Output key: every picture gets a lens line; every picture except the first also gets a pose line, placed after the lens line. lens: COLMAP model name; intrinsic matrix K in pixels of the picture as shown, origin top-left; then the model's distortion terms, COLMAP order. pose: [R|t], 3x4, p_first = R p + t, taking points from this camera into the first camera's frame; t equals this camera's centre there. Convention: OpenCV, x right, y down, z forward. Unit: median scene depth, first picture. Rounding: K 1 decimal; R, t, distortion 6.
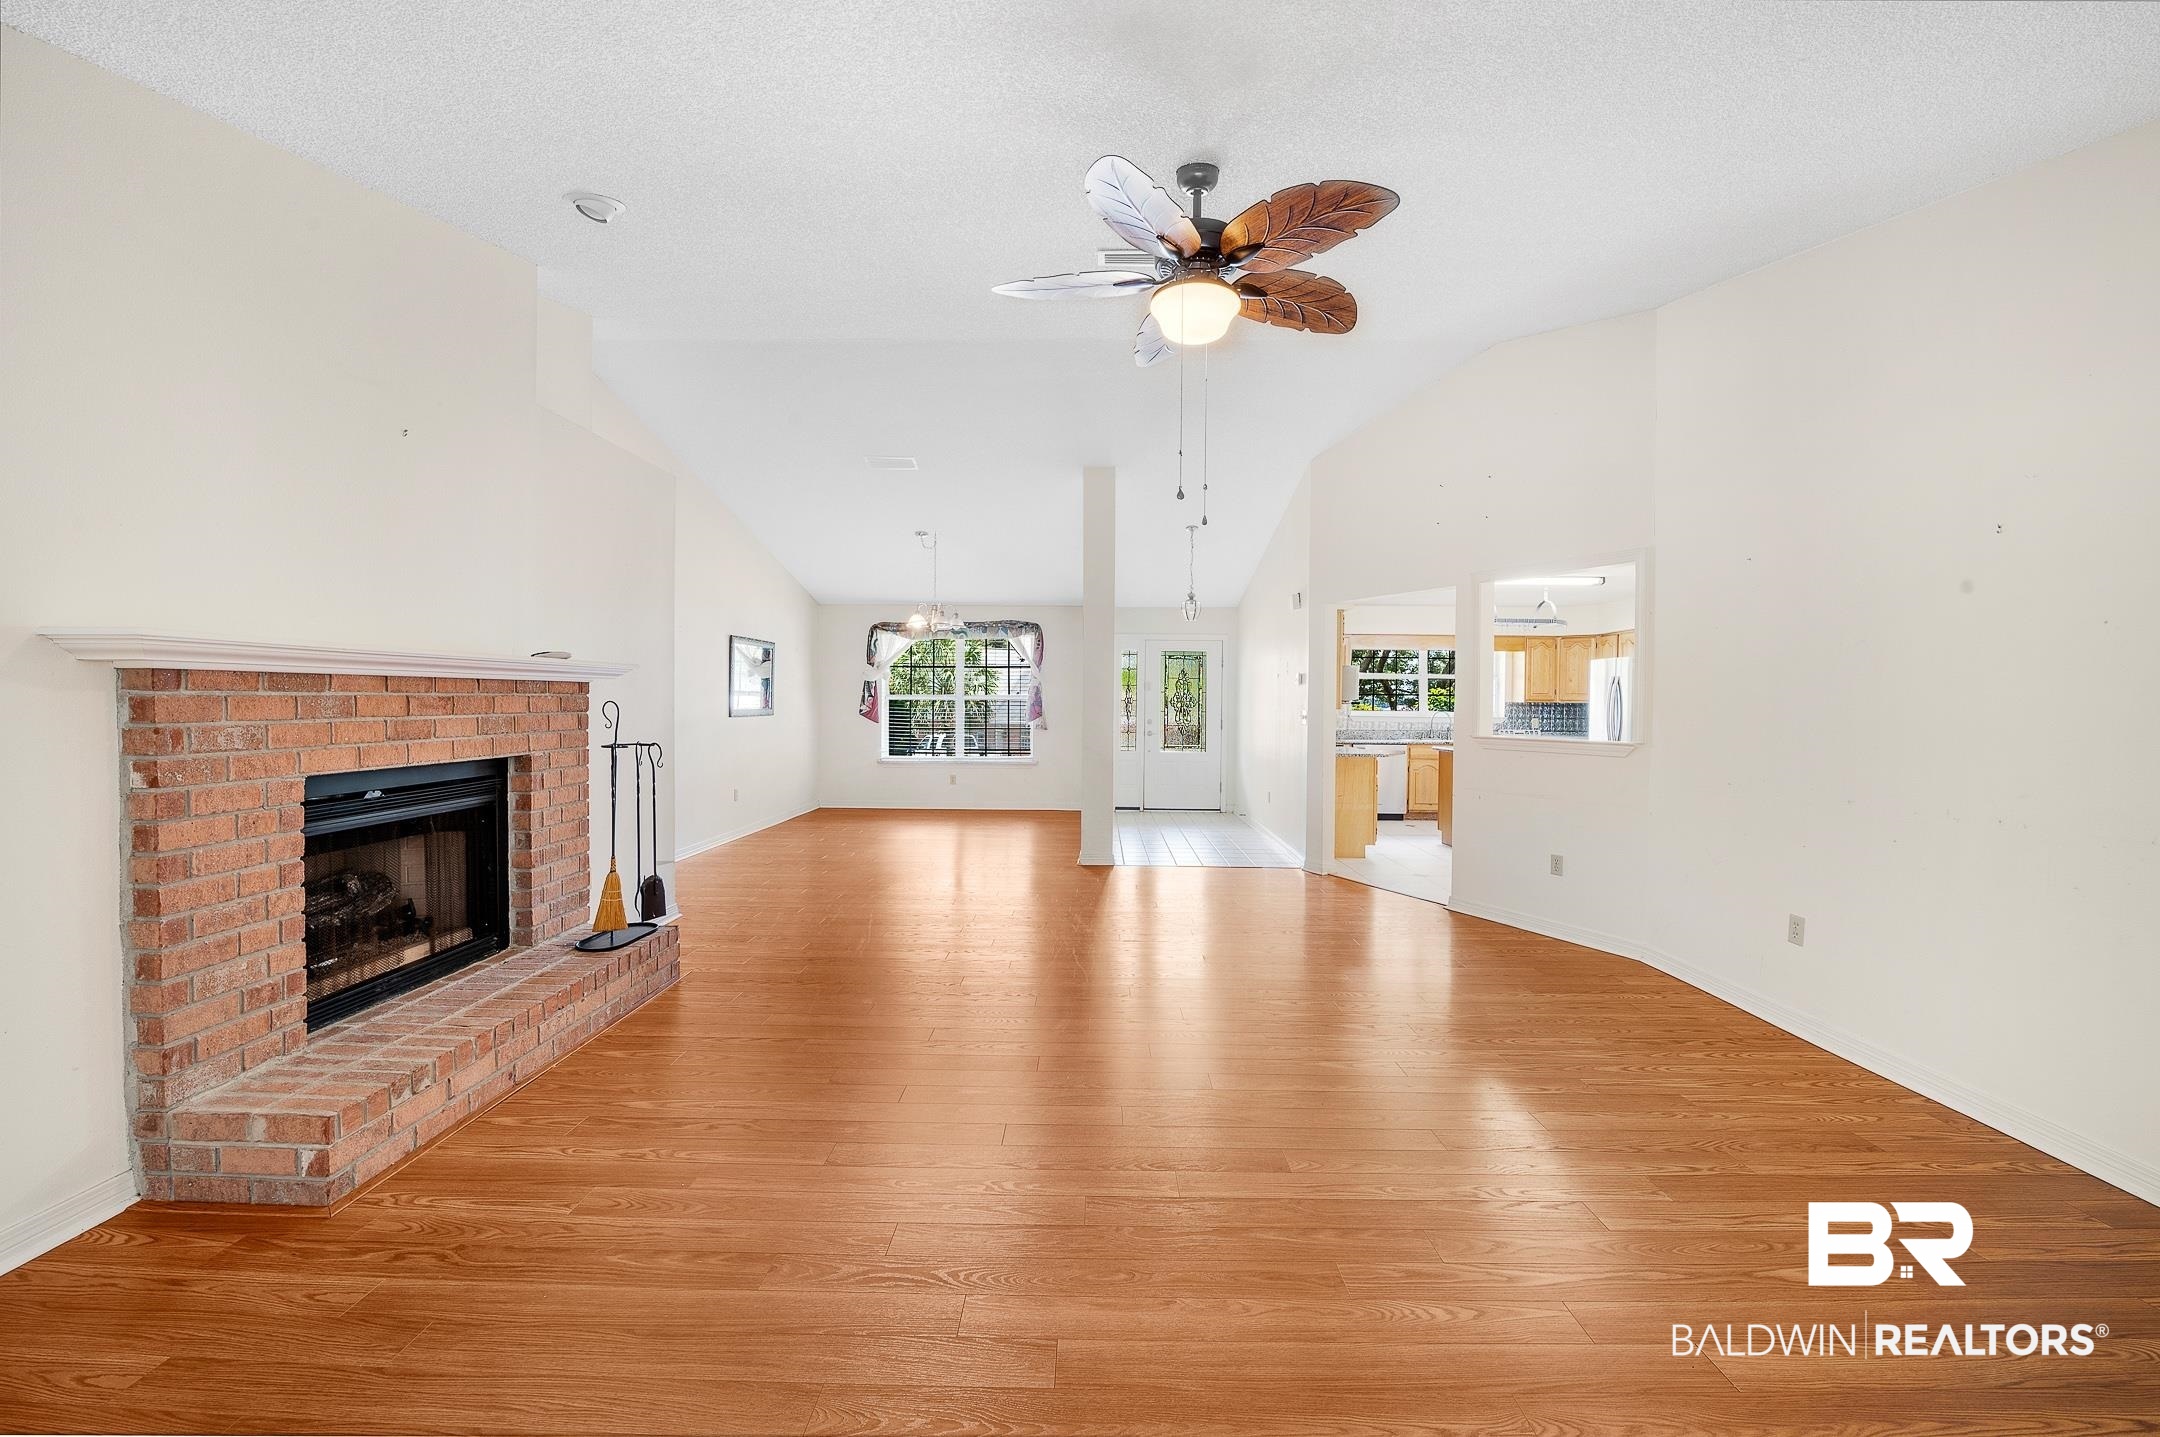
lens RADIAL K [[858.6, 0, 1094.1], [0, 858.6, 713.0], [0, 0, 1]] dist [-0.012342, -0.000461]
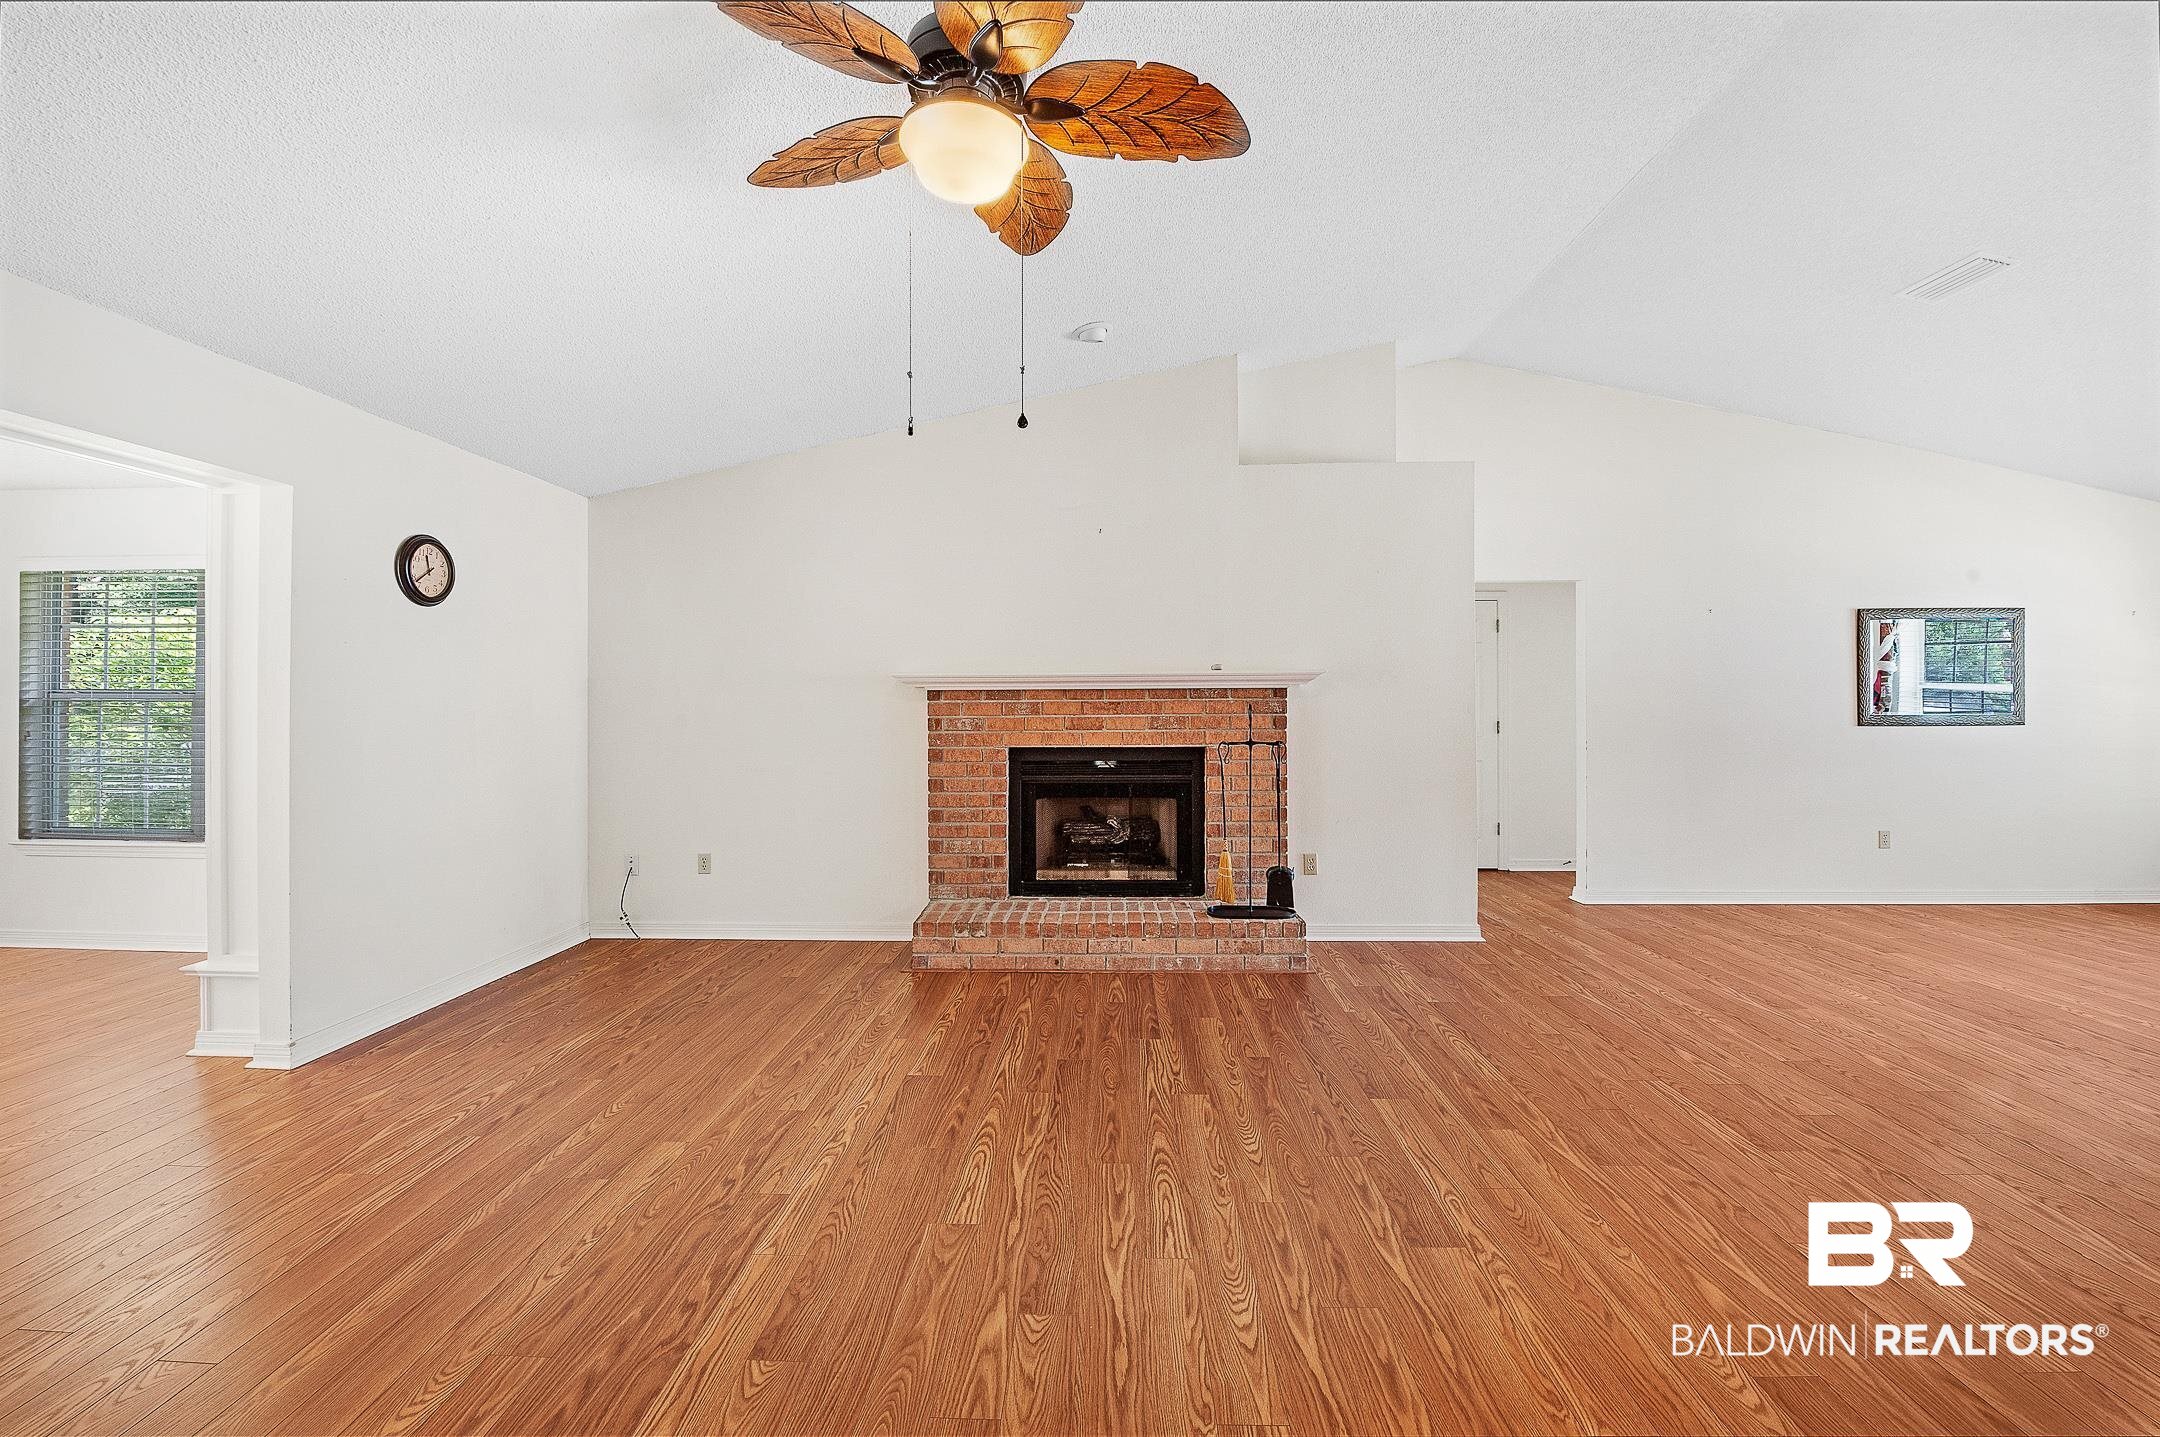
lens RADIAL K [[858.6, 0, 1082.9], [0, 858.6, 690.8], [0, 0, 1]] dist [-0.012342, -0.000461]
pose [[-0.022706, -0.020290, -0.999536, 0.890769], [-0.008920, 0.999758, -0.020092, -0.010007], [0.999702, 0.008460, -0.022882, 1.215528]]
